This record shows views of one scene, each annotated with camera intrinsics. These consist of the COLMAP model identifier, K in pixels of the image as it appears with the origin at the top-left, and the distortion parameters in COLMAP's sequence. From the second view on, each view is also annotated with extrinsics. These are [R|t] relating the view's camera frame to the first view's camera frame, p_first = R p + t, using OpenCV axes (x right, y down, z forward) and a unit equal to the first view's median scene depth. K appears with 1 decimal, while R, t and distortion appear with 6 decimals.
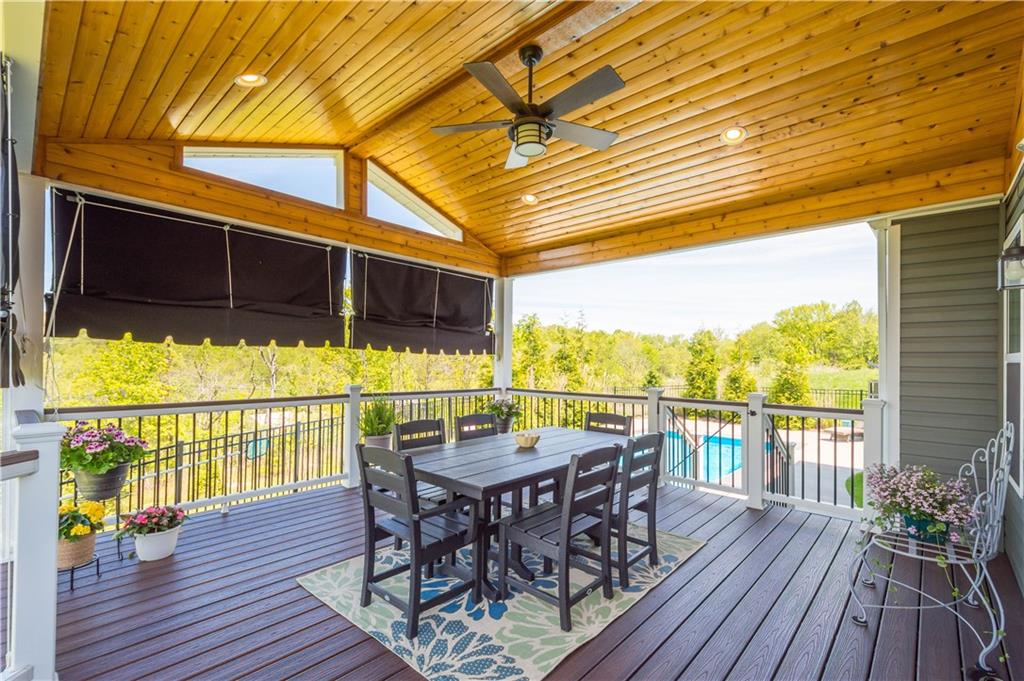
lens RADIAL K [[452.1, 0, 514.5], [0, 452.1, 343.8], [0, 0, 1]] dist [0.037520, 0.000140]
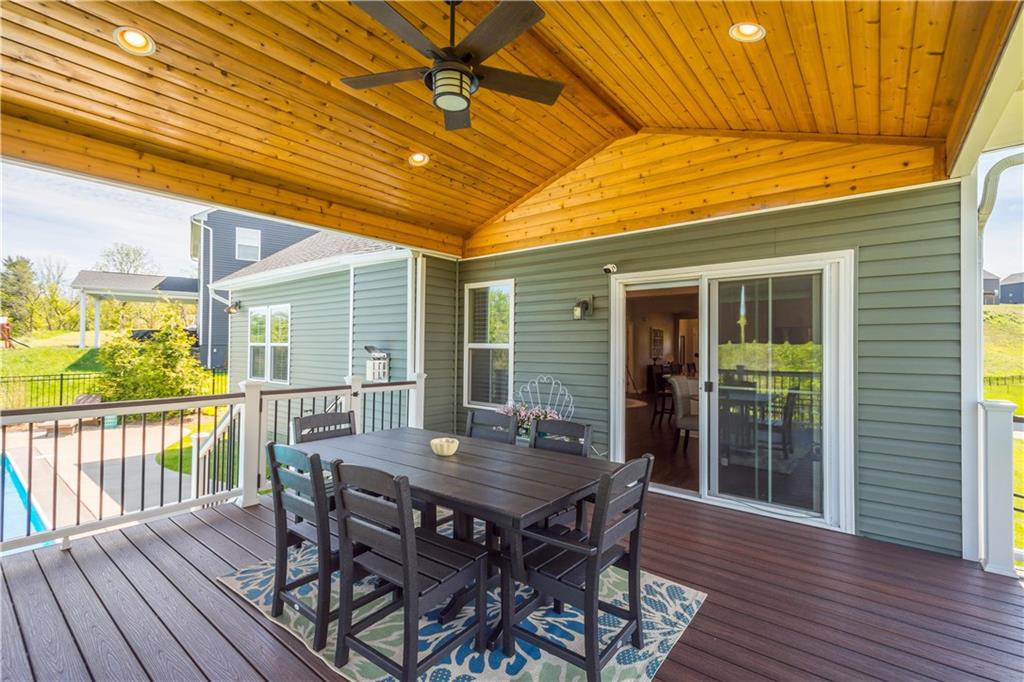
lens RADIAL K [[452.1, 0, 514.5], [0, 452.1, 344.3], [0, 0, 1]] dist [0.037520, 0.000140]
pose [[-0.066815, 0.006123, 0.997747, -0.604252], [-0.055134, 0.998431, -0.009820, 0.021937], [-0.996241, -0.055666, -0.066373, 0.706702]]
